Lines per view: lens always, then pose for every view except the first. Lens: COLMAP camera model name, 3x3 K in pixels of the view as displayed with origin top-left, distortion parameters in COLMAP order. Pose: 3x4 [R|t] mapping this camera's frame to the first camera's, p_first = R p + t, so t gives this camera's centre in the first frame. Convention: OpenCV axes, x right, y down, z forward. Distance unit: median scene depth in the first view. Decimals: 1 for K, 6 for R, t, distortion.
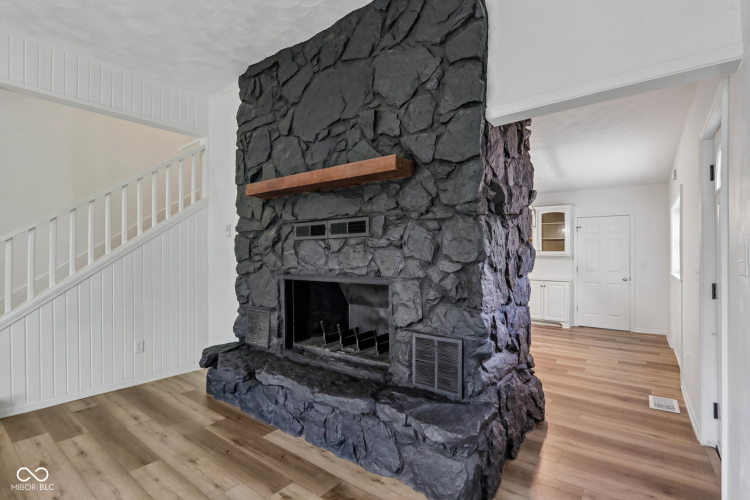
lens RADIAL K [[354.5, 0, 372.8], [0, 354.5, 250.7], [0, 0, 1]] dist [-0.013419, 0.000542]
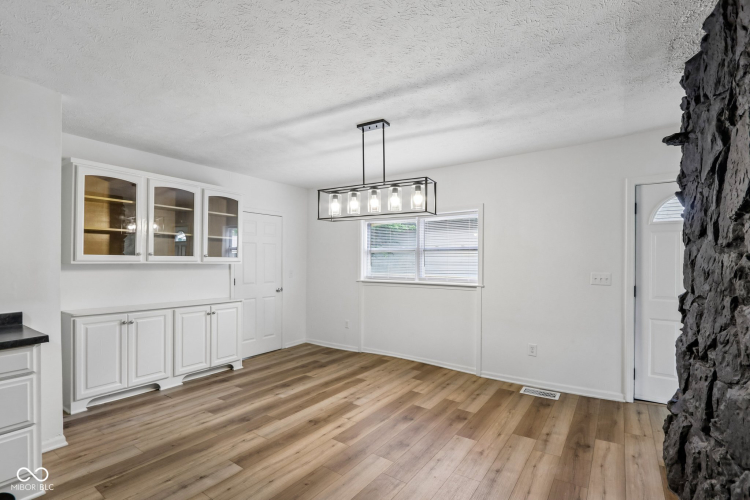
lens RADIAL K [[351.8, 0, 372.1], [0, 351.8, 254.3], [0, 0, 1]] dist [-0.013834, 0.000069]
pose [[-0.035496, 0.017556, 0.999216, -0.328545], [-0.014408, 0.999733, -0.018077, 0.012113], [-0.999266, -0.015039, -0.035233, 1.735162]]
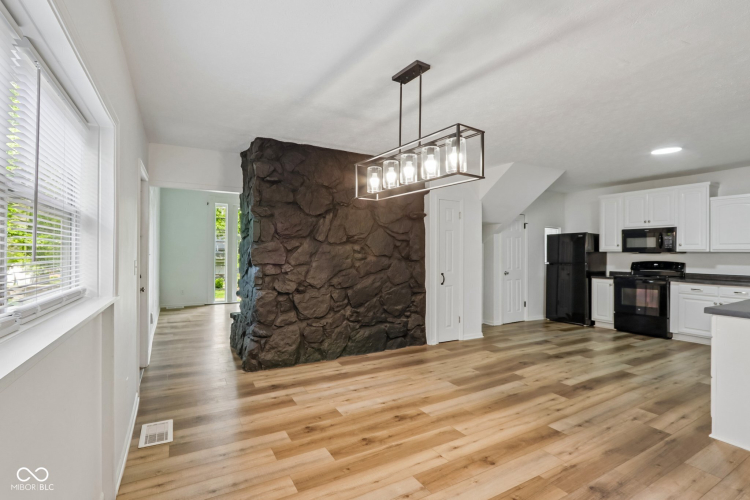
lens RADIAL K [[354.5, 0, 372.8], [0, 354.5, 250.7], [0, 0, 1]] dist [-0.013419, 0.000542]
pose [[-0.393684, -0.006534, -0.919222, 1.502498], [0.007730, 0.999916, -0.010418, 0.031904], [0.919213, -0.011207, -0.393601, 1.936962]]
